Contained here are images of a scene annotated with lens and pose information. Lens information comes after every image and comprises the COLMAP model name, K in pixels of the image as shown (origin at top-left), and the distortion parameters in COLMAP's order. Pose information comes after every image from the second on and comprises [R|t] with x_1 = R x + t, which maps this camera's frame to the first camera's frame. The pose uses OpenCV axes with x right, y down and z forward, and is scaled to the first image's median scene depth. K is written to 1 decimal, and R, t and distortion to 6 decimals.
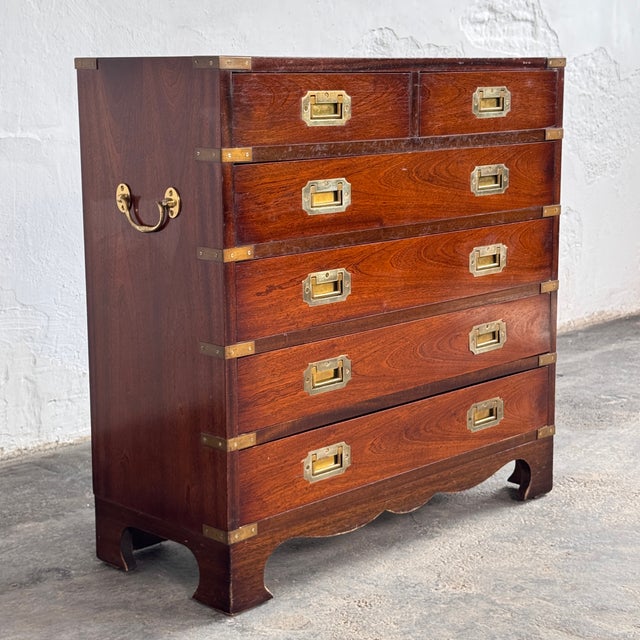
lens RADIAL K [[1271.8, 0, 322.8], [0, 1271.8, 324.3], [0, 0, 1]] dist [0.128676, 0.000000]
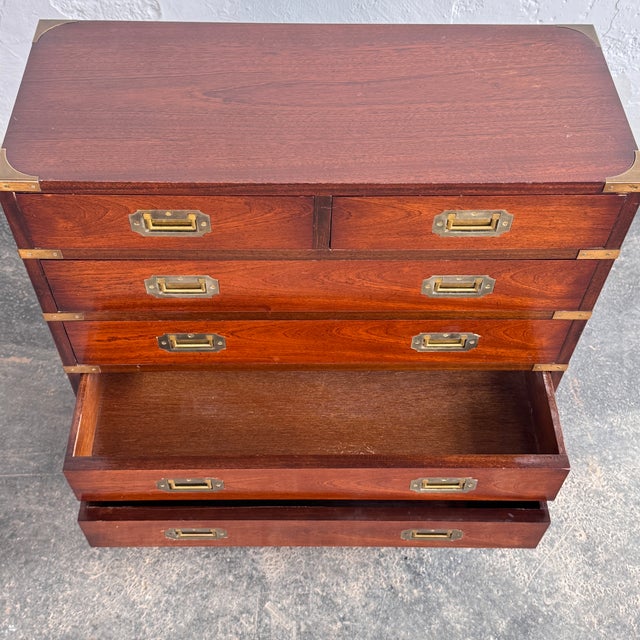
lens RADIAL K [[843.9, 0, 322.4], [0, 843.9, 320.0], [0, 0, 1]] dist [0.091661, 0.000000]
pose [[0.719125, 0.567401, -0.401143, 0.327554], [-0.161524, 0.697964, 0.697680, -0.510790], [0.675847, -0.436925, 0.593572, 0.645318]]
